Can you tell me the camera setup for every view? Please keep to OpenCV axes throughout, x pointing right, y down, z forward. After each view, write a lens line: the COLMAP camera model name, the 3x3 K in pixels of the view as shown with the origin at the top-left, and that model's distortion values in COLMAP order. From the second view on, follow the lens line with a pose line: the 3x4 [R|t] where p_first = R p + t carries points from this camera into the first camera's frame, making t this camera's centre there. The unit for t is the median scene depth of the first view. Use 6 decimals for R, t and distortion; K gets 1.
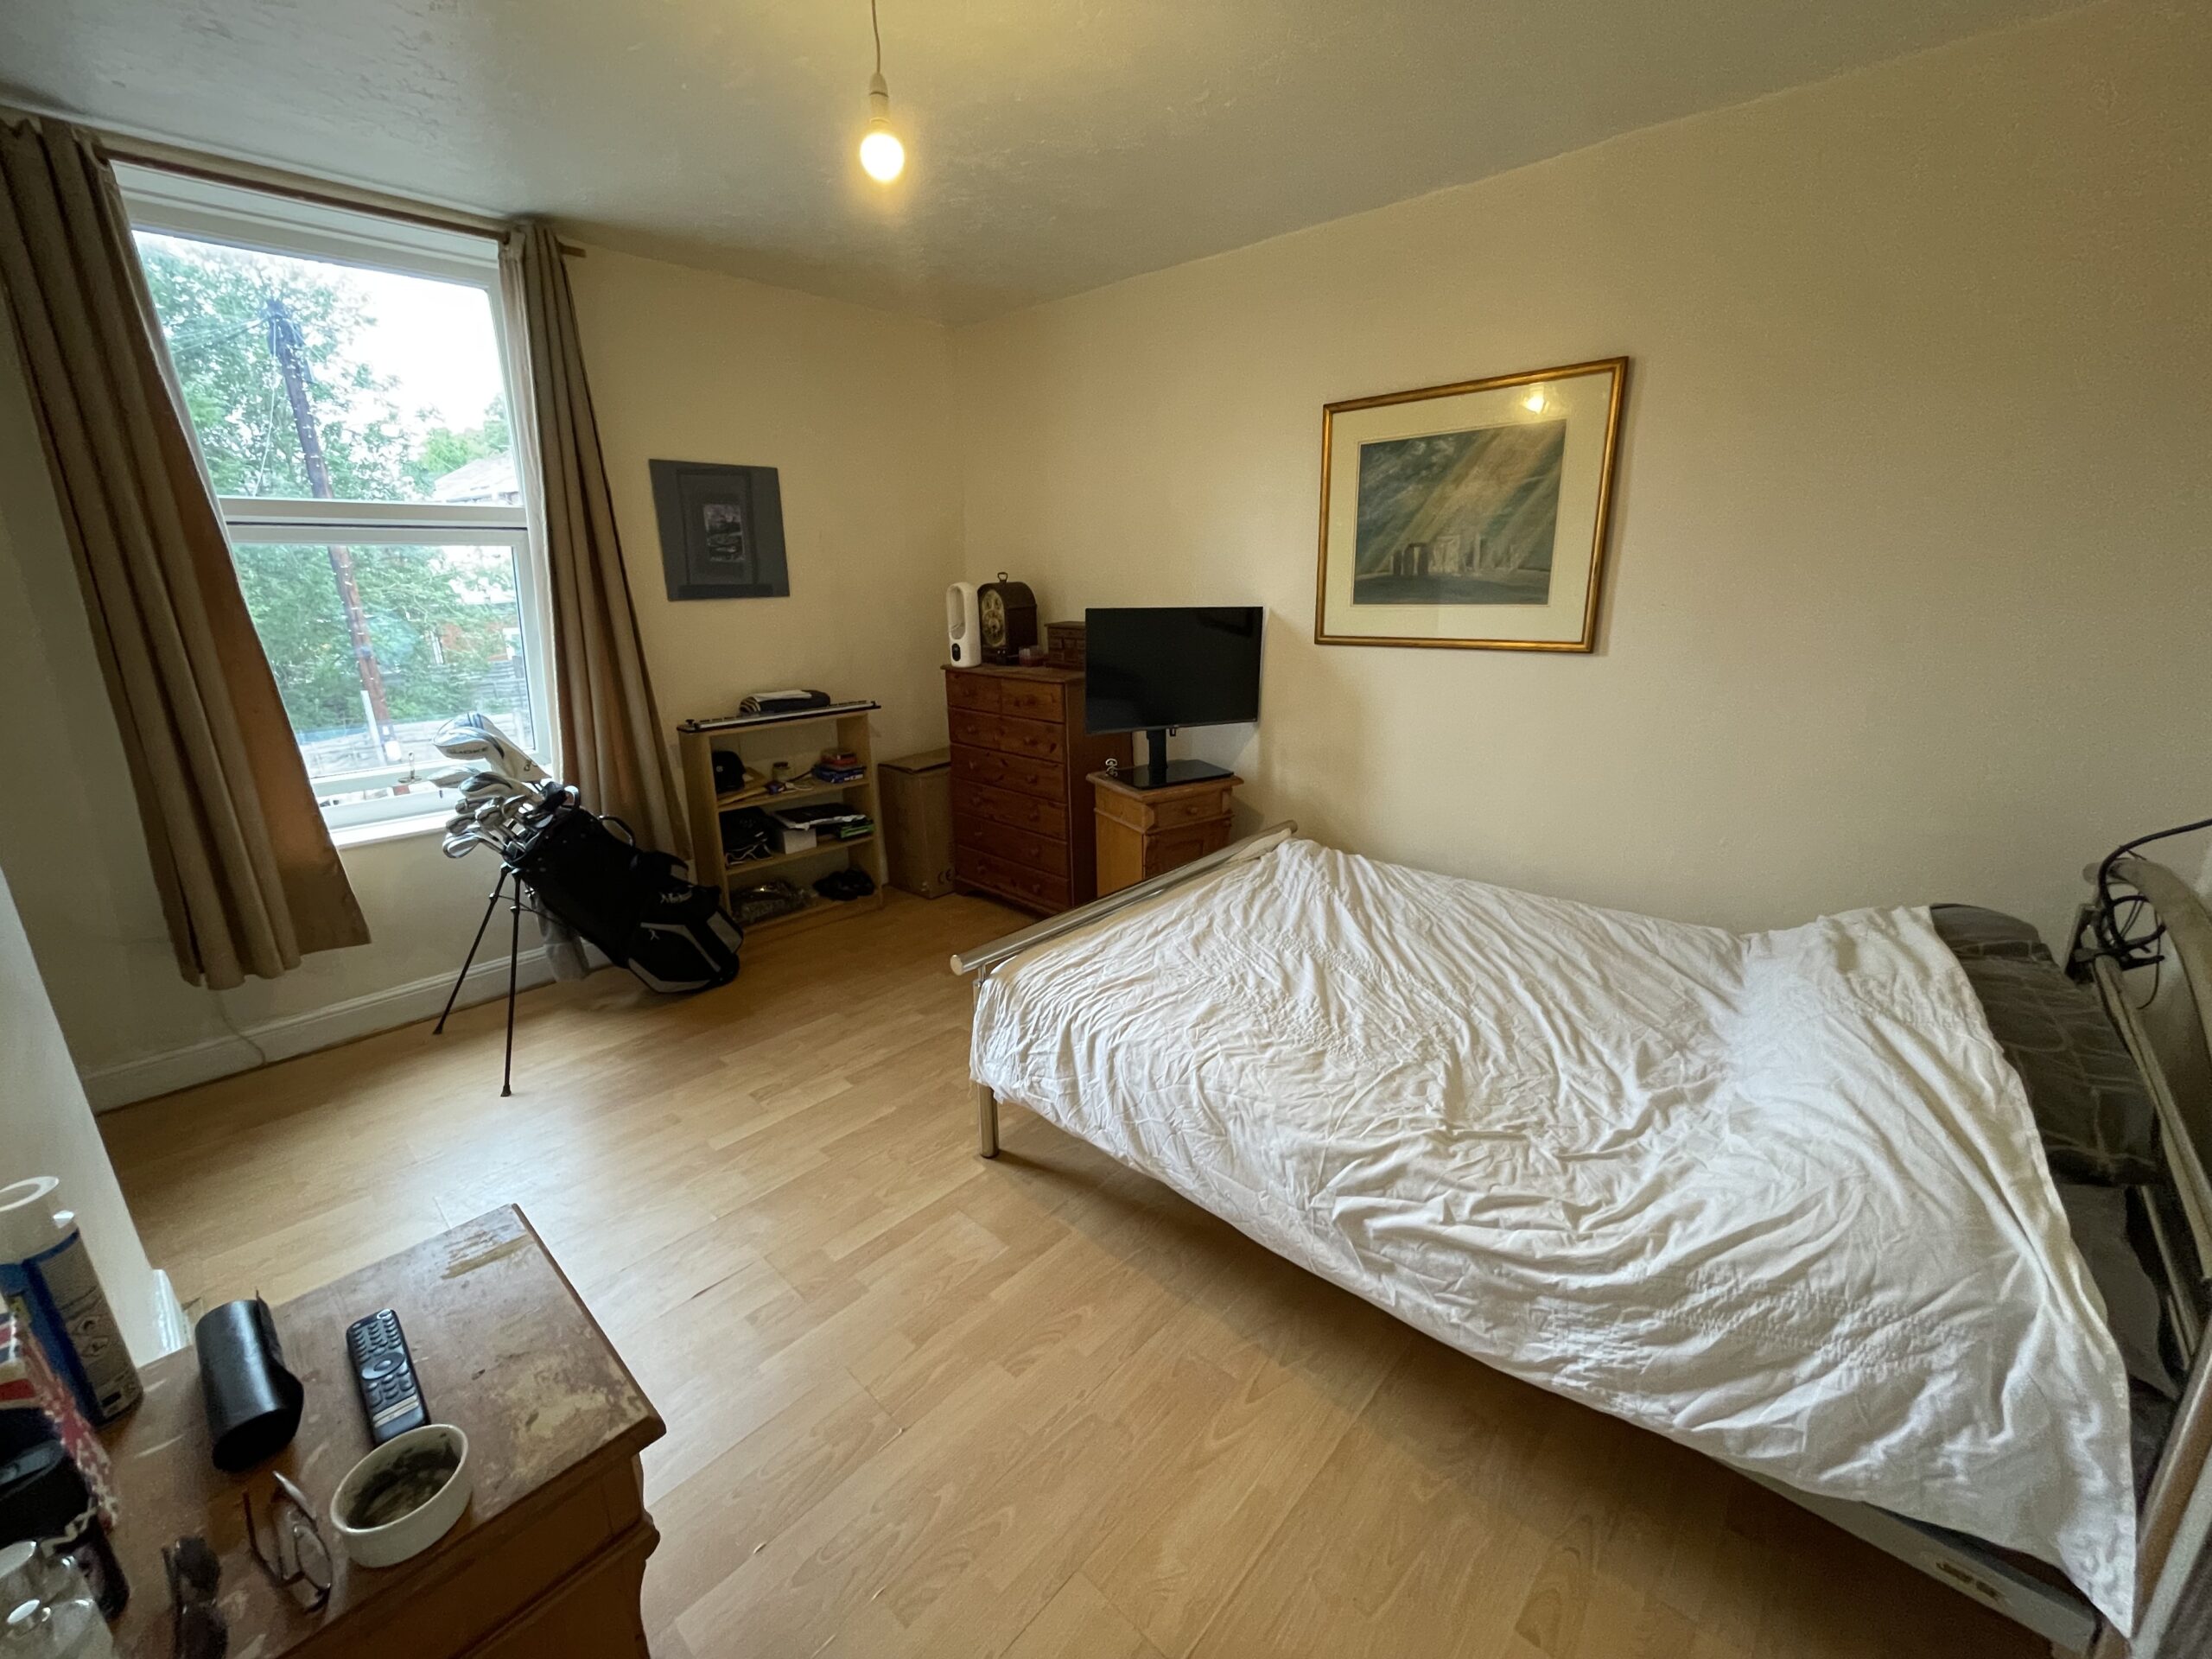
lens RADIAL K [[893.5, 0, 1102.7], [0, 893.5, 823.1], [0, 0, 1]] dist [-0.003442, -0.000191]
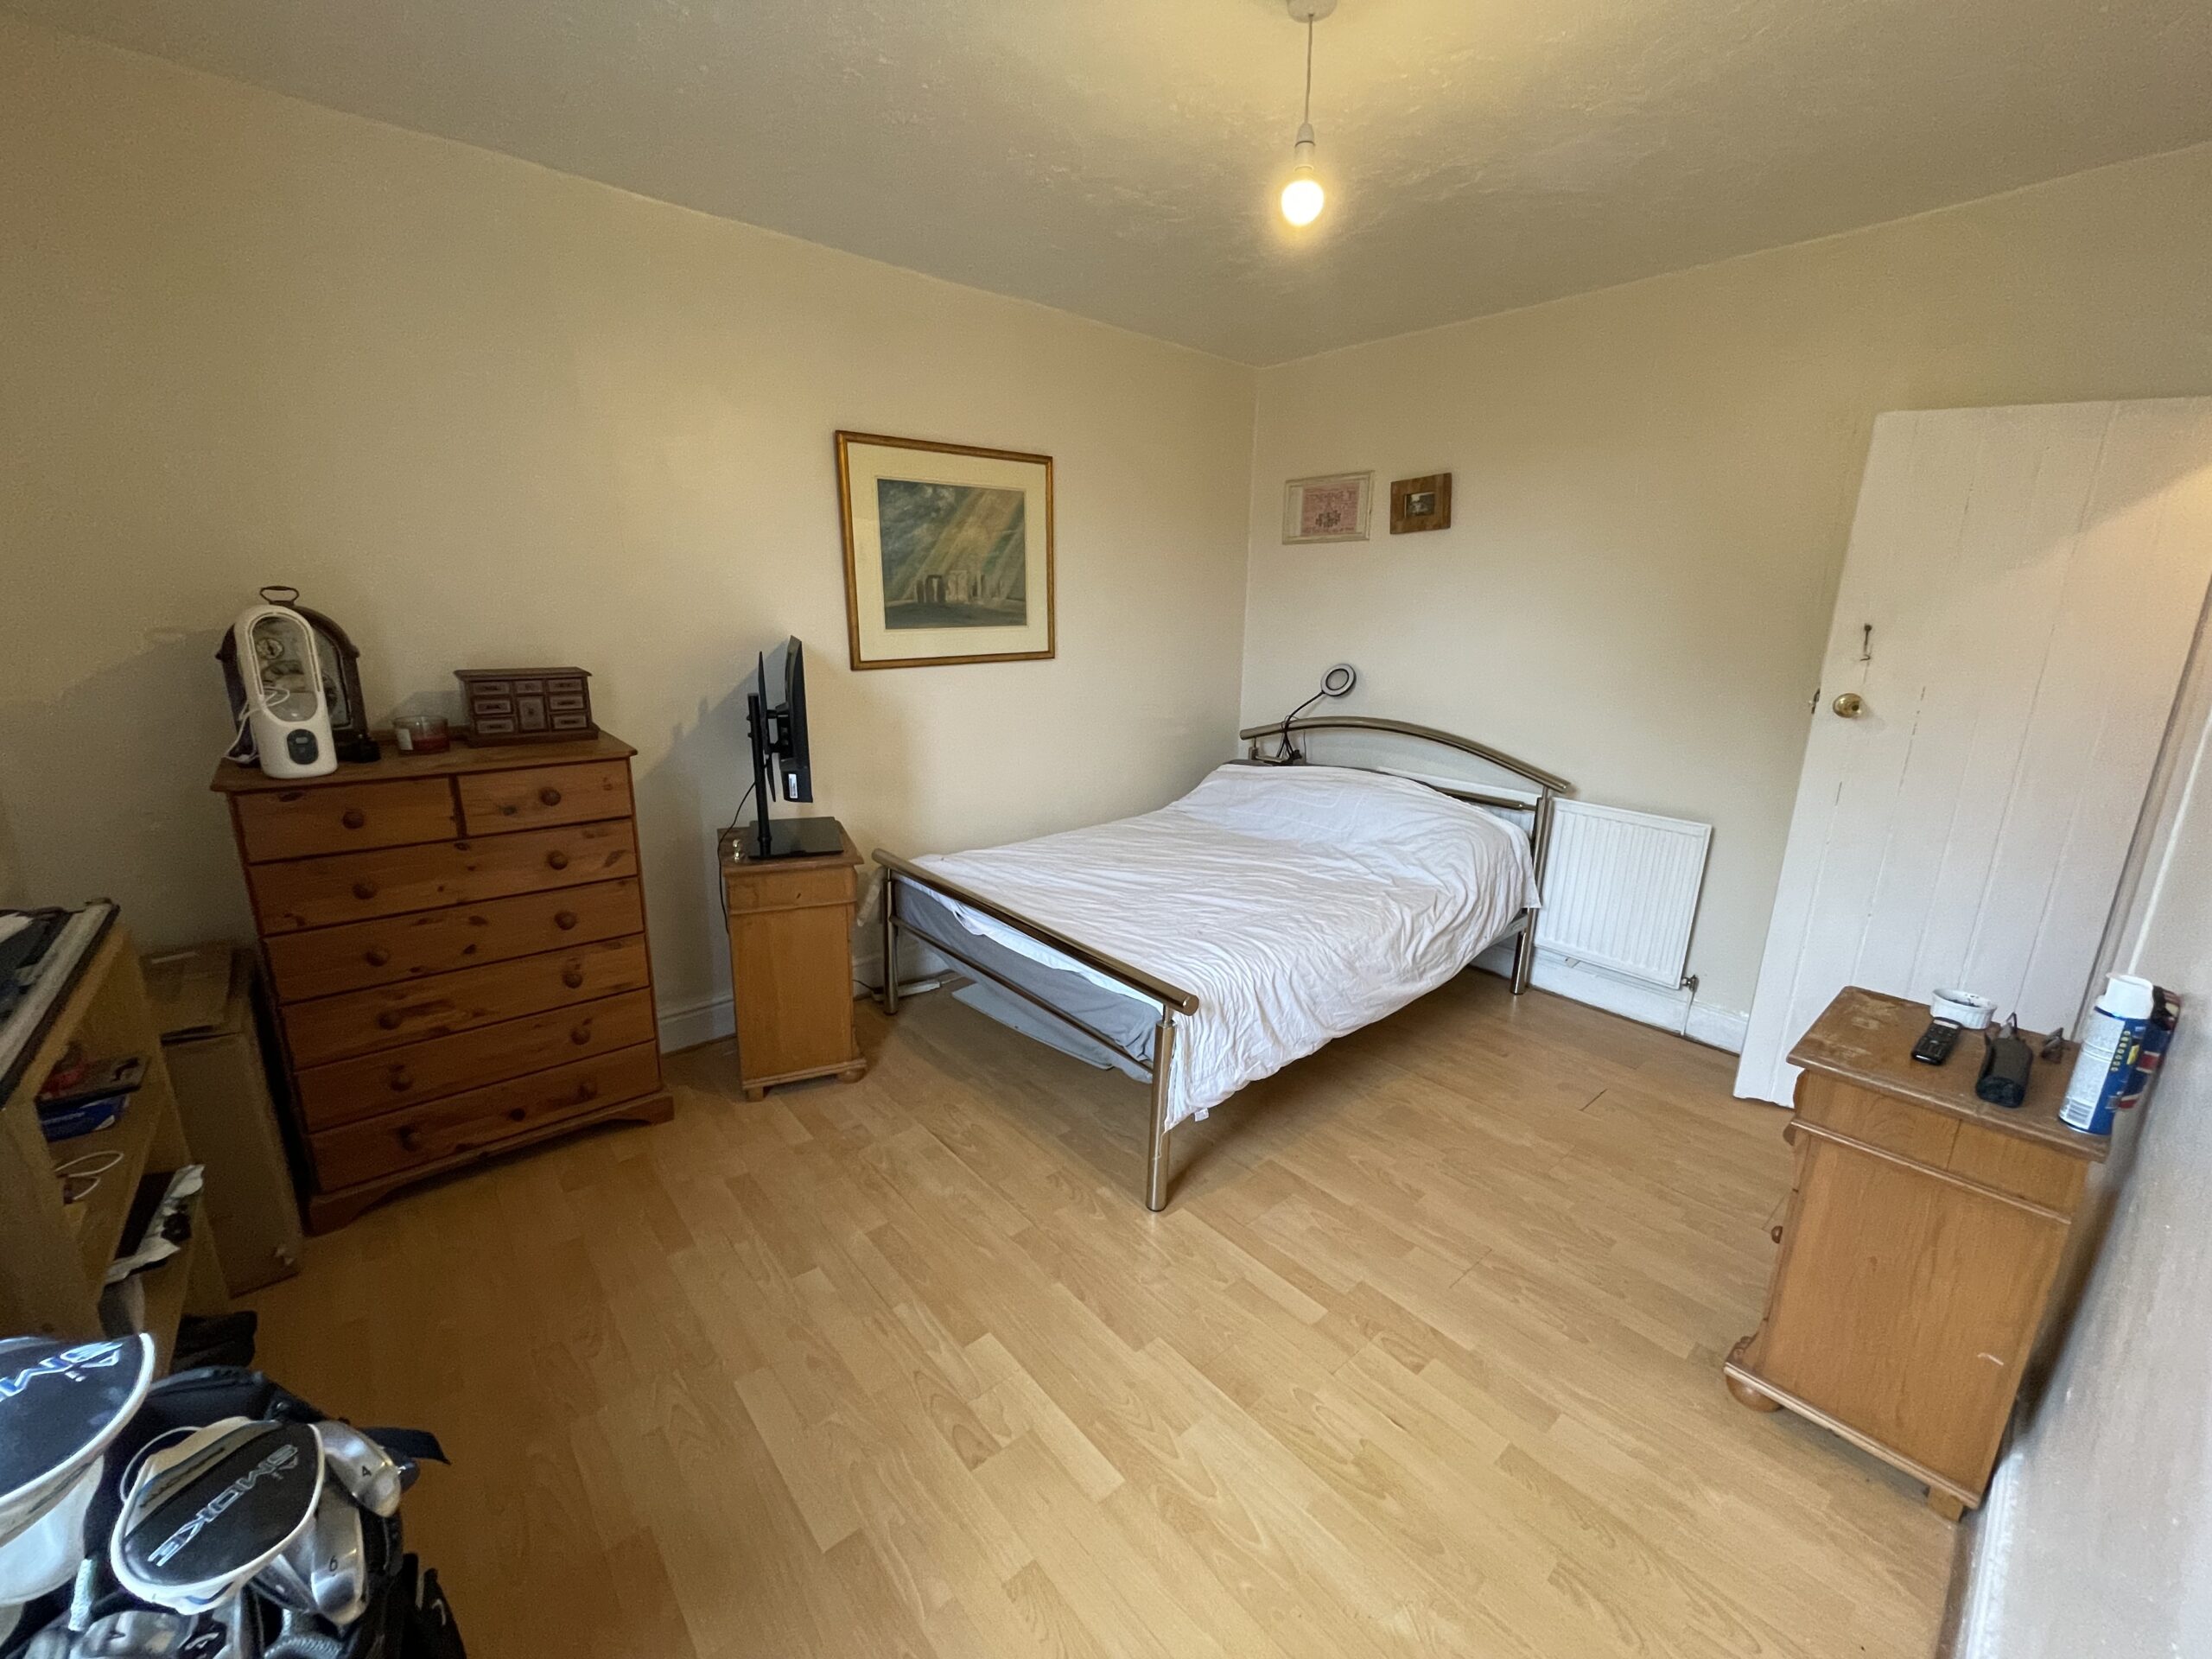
lens RADIAL K [[893.5, 0, 1102.7], [0, 893.5, 823.1], [0, 0, 1]] dist [-0.003442, -0.000191]
pose [[0.107648, -0.227636, 0.967778, -0.820547], [0.255725, 0.947021, 0.194309, -0.183277], [-0.960738, 0.226568, 0.160157, 0.695632]]
